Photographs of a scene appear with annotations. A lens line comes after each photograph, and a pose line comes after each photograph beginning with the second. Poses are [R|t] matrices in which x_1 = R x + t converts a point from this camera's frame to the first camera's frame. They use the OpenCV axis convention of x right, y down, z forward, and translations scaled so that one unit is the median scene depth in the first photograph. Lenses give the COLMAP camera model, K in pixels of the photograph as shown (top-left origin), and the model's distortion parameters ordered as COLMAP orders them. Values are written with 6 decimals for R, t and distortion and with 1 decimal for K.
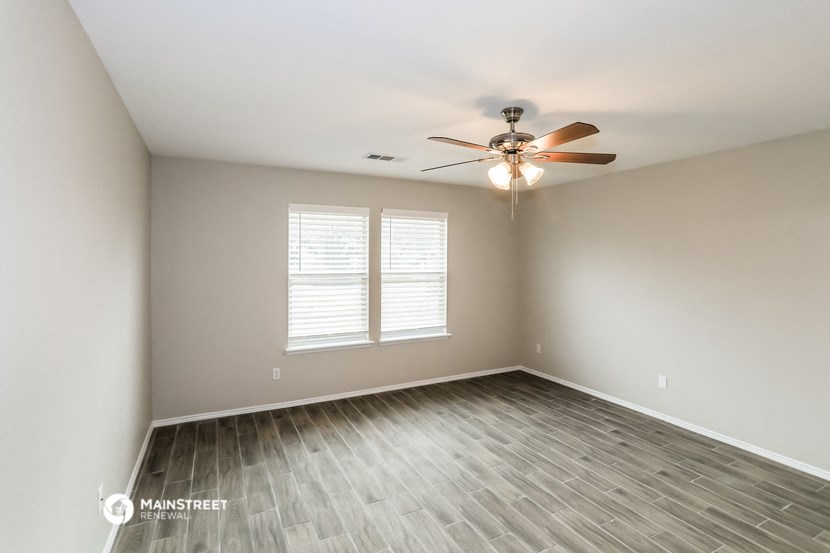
lens RADIAL K [[420.6, 0, 419.6], [0, 420.6, 257.3], [0, 0, 1]] dist [0.000675, 0.000558]
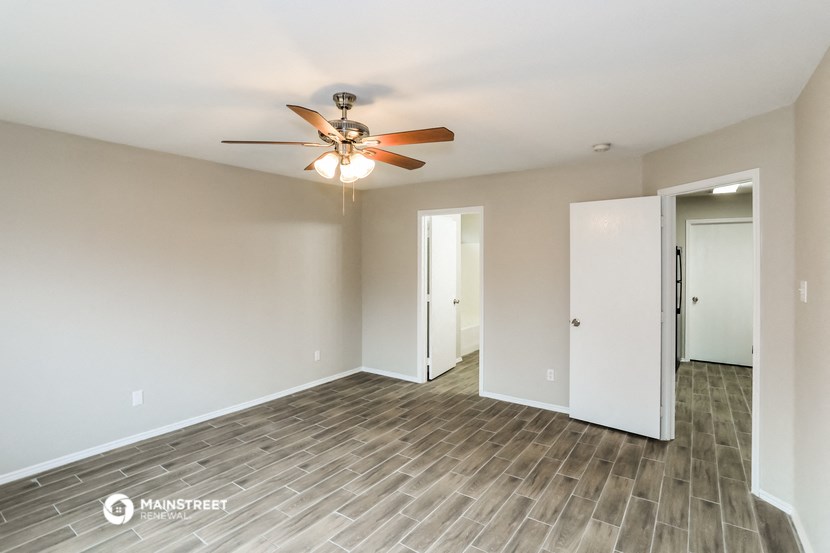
lens RADIAL K [[420.6, 0, 419.6], [0, 420.6, 257.3], [0, 0, 1]] dist [0.000675, 0.000558]
pose [[-0.468853, -0.004072, 0.883267, -0.593010], [-0.011957, 0.999927, -0.001736, 0.000490], [-0.883195, -0.011375, -0.468868, 1.145451]]
